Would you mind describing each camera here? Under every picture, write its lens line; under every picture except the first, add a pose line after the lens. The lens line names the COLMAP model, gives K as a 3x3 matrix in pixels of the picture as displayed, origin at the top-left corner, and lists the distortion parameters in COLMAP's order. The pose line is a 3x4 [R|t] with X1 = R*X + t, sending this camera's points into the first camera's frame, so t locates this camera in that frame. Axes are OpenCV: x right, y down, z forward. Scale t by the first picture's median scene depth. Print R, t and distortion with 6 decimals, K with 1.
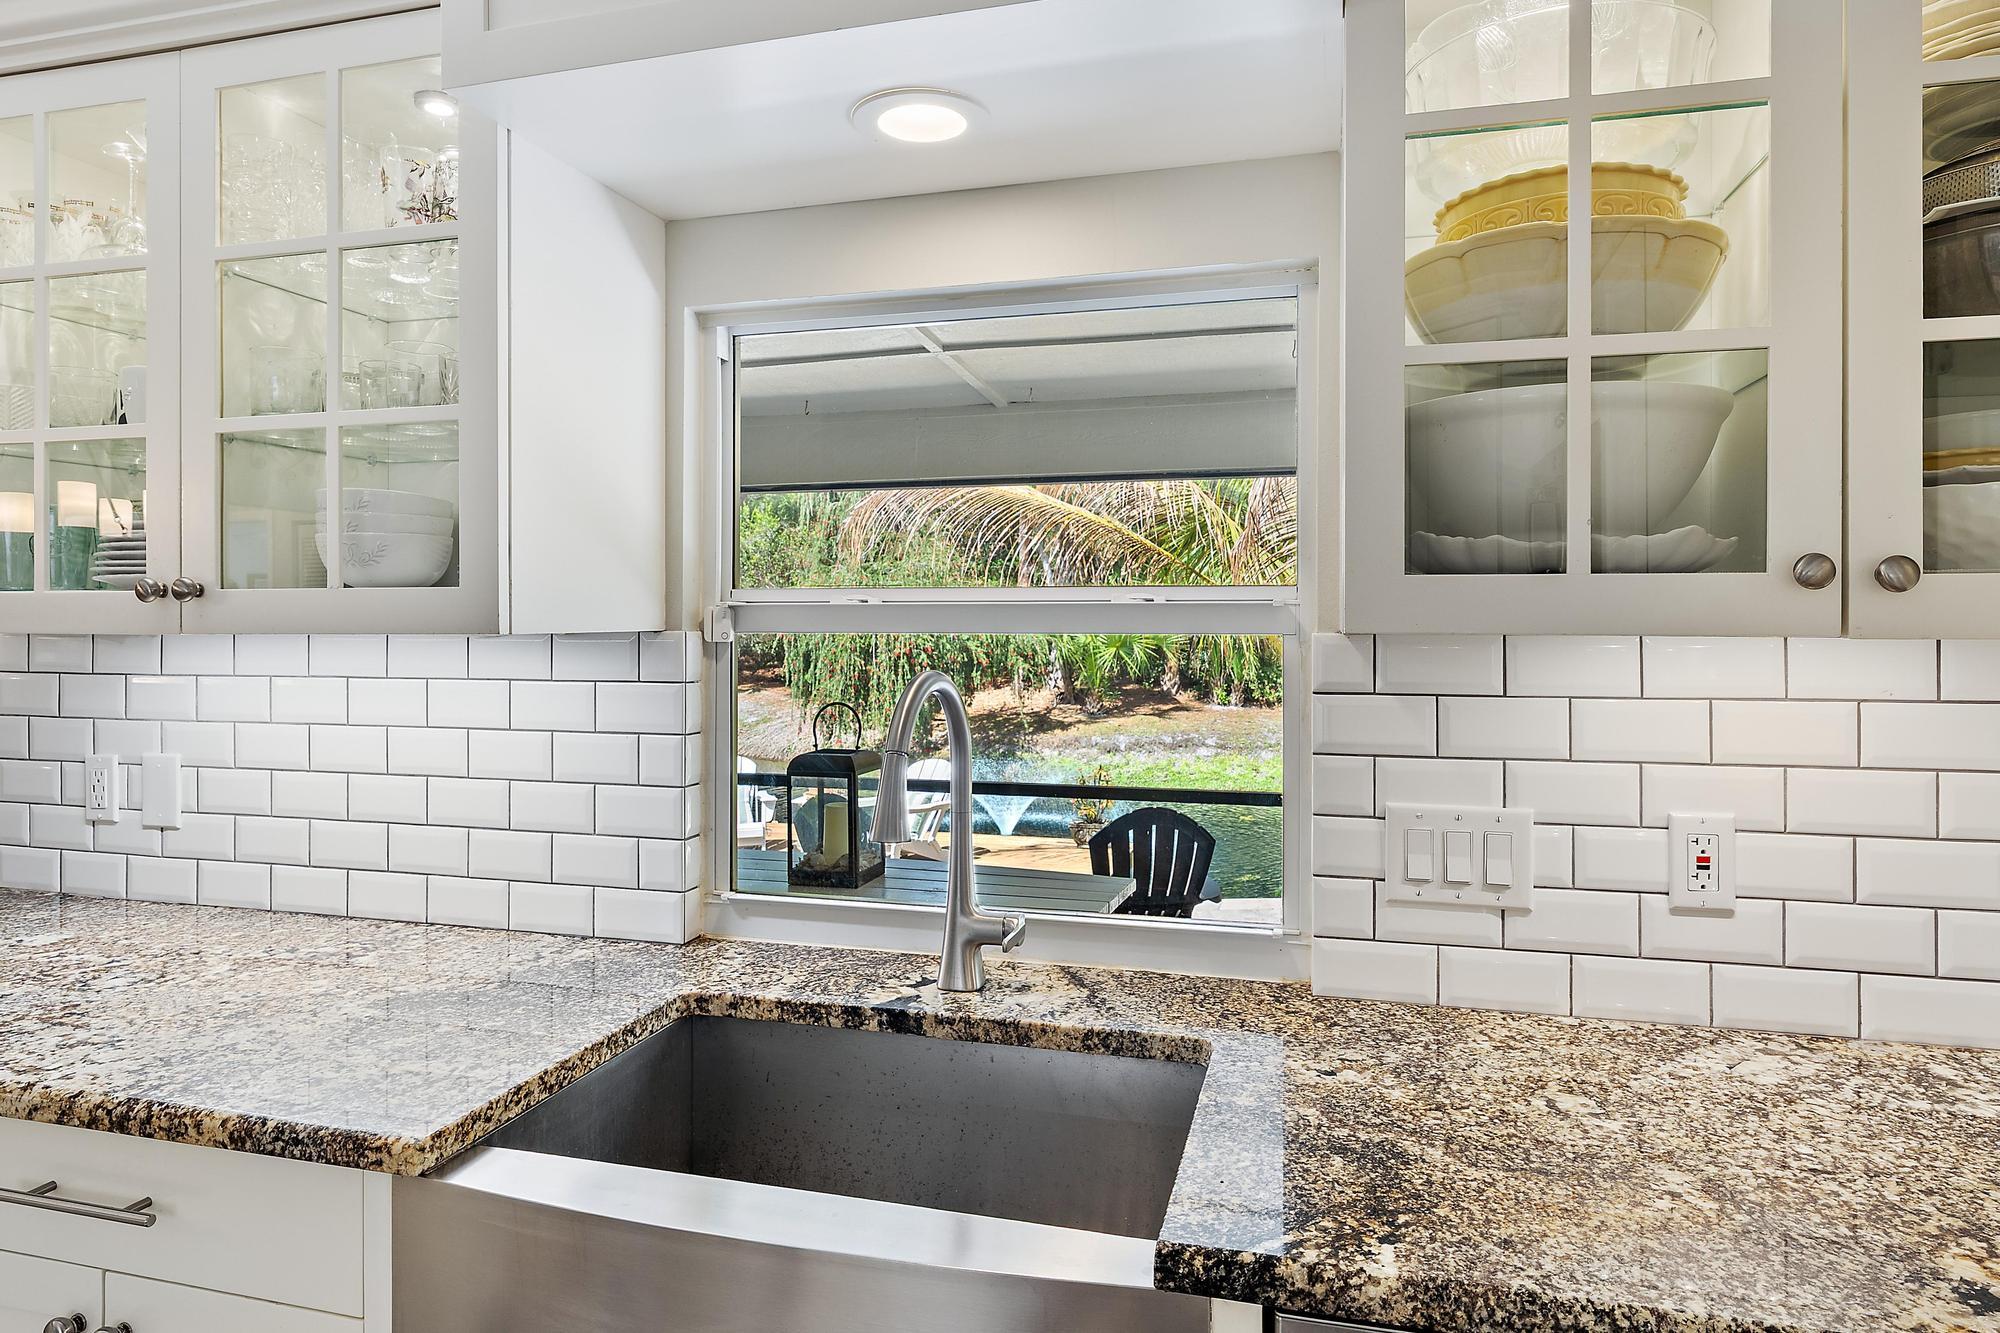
lens RADIAL K [[1193.7, 0, 993.2], [0, 1193.7, 615.7], [0, 0, 1]] dist [0.009050, 0.000076]
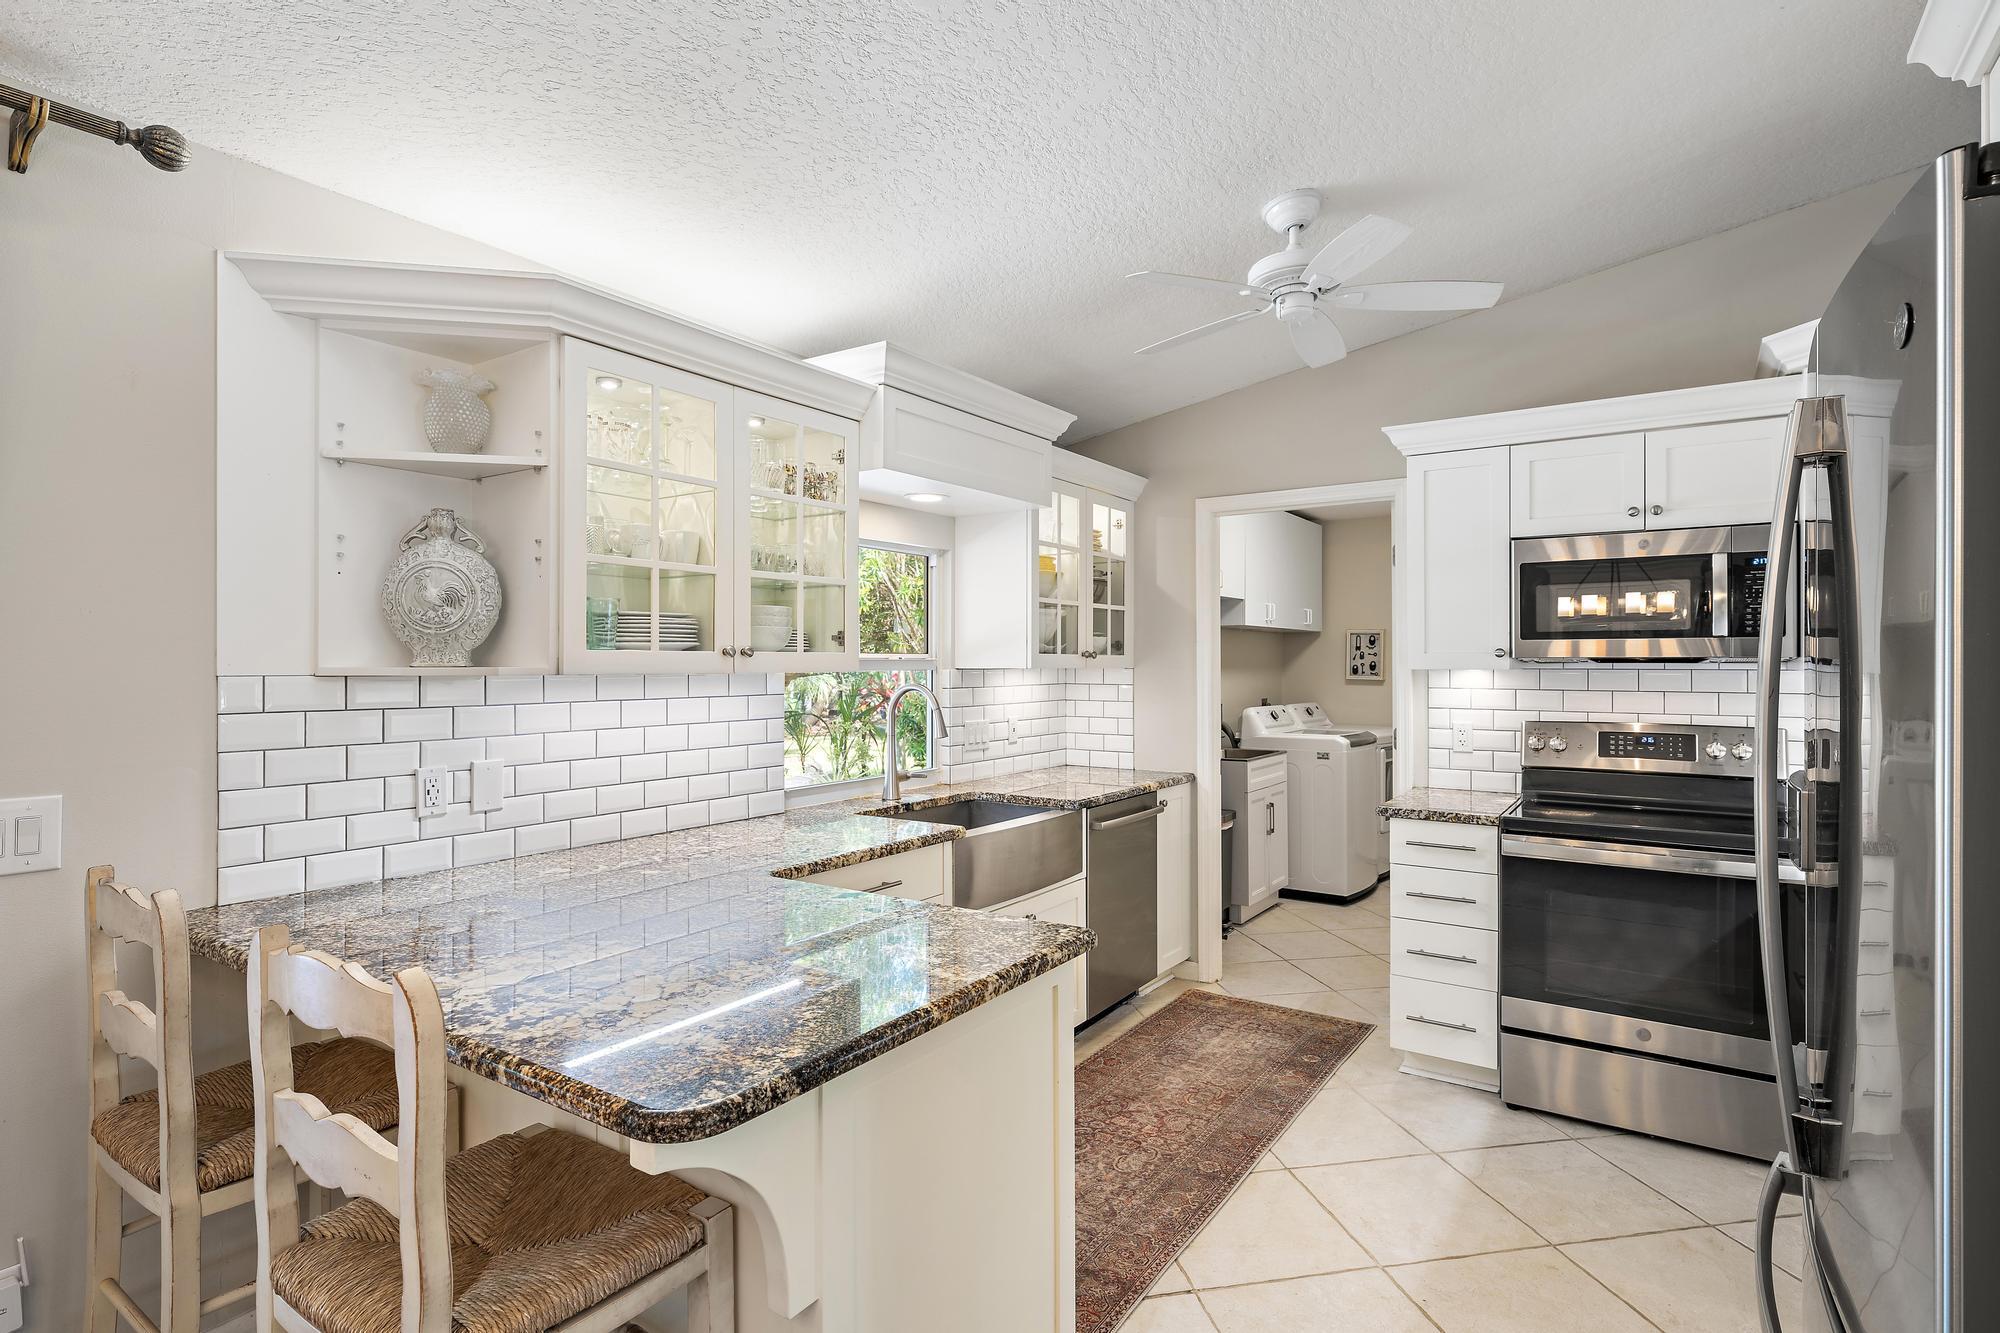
lens RADIAL K [[1005.5, 0, 1011.5], [0, 1005.5, 664.9], [0, 0, 1]] dist [0.001051, 0.000375]
pose [[0.306762, -0.001231, 0.951785, -2.277208], [0.001886, 0.999998, 0.000685, 0.001442], [-0.951784, 0.001585, 0.306764, 0.038323]]
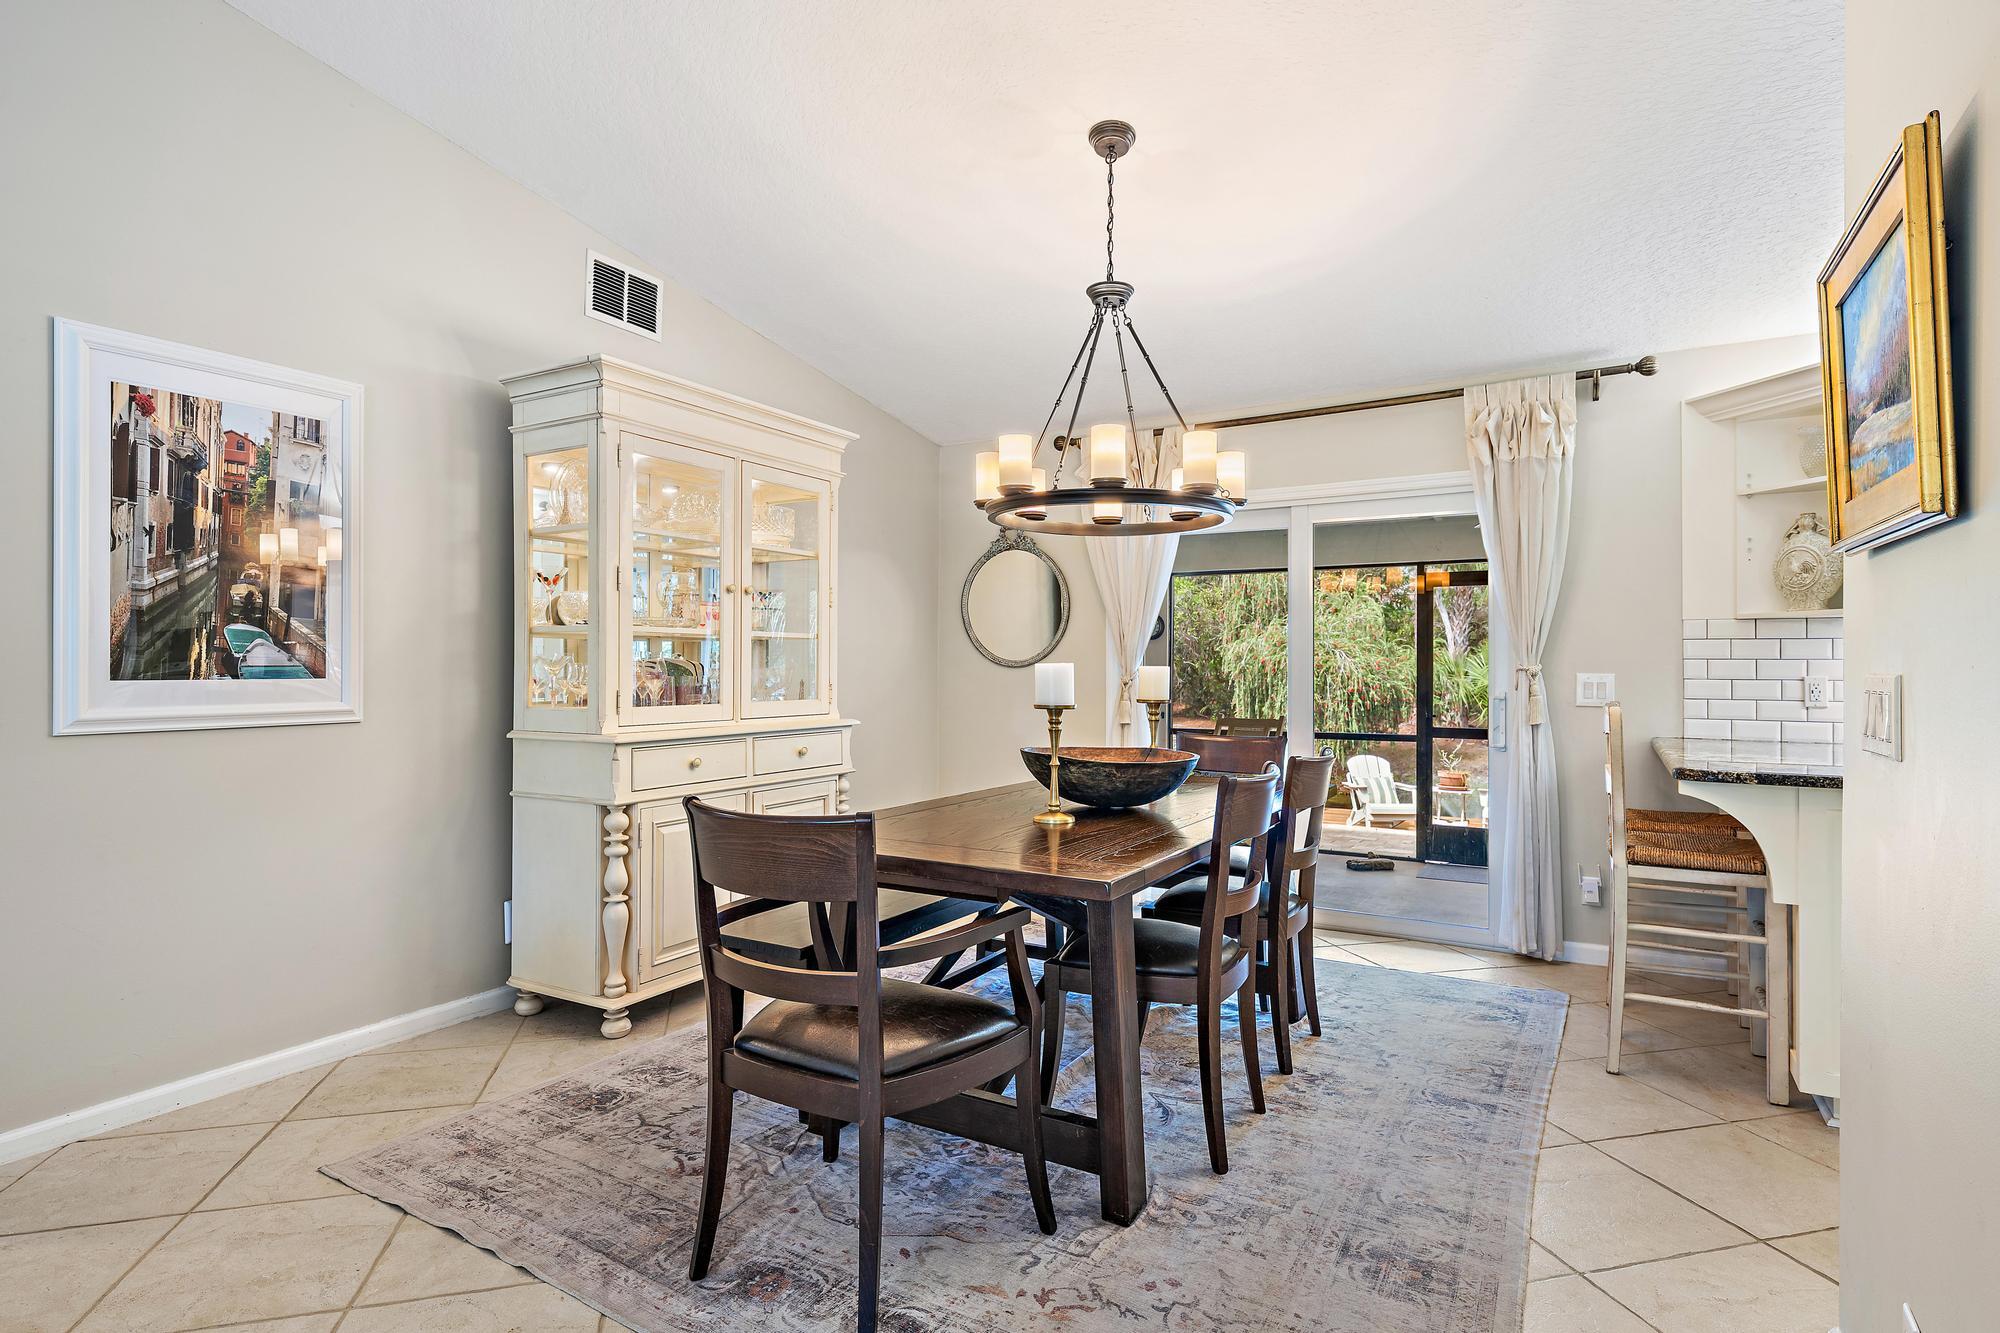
lens RADIAL K [[1037.9, 0, 995.1], [0, 1037.9, 648.3], [0, 0, 1]] dist [0.003674, -0.000025]
pose [[0.968548, -0.001100, -0.248823, -2.381963], [-0.003743, 0.999813, -0.018991, 0.151511], [0.248797, 0.019325, 0.968363, -1.641579]]
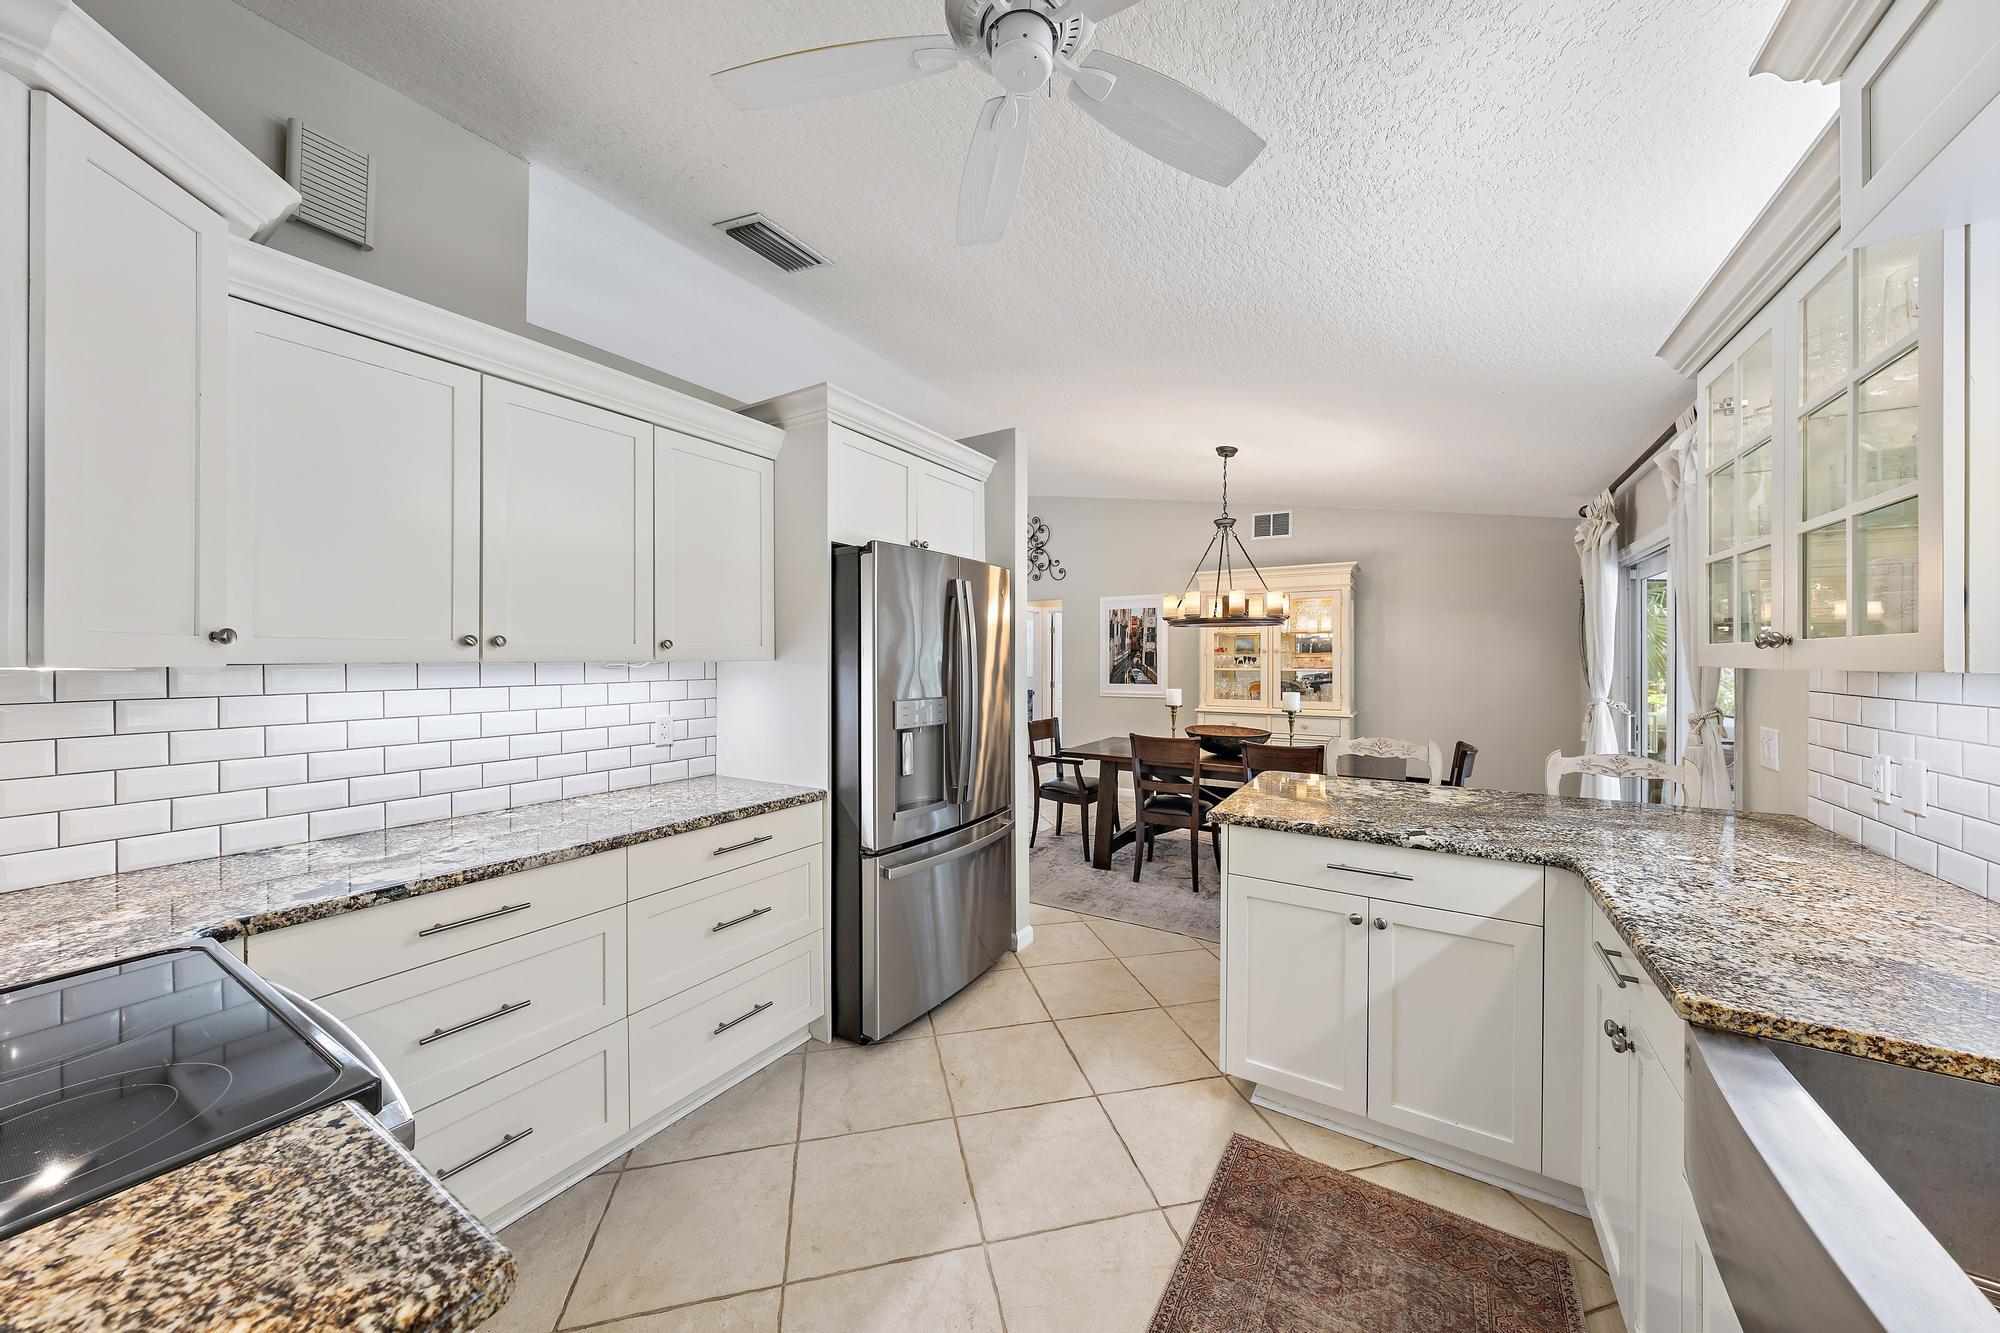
lens RADIAL K [[680.3, 0, 1010.9], [0, 680.3, 661.2], [0, 0, 1]] dist [0.000219, 0.000074]
pose [[-0.268388, 0.003559, -0.963304, 0.444677], [-0.003579, 0.999983, 0.004691, 0.005352], [0.963304, 0.004707, -0.268370, 0.303995]]
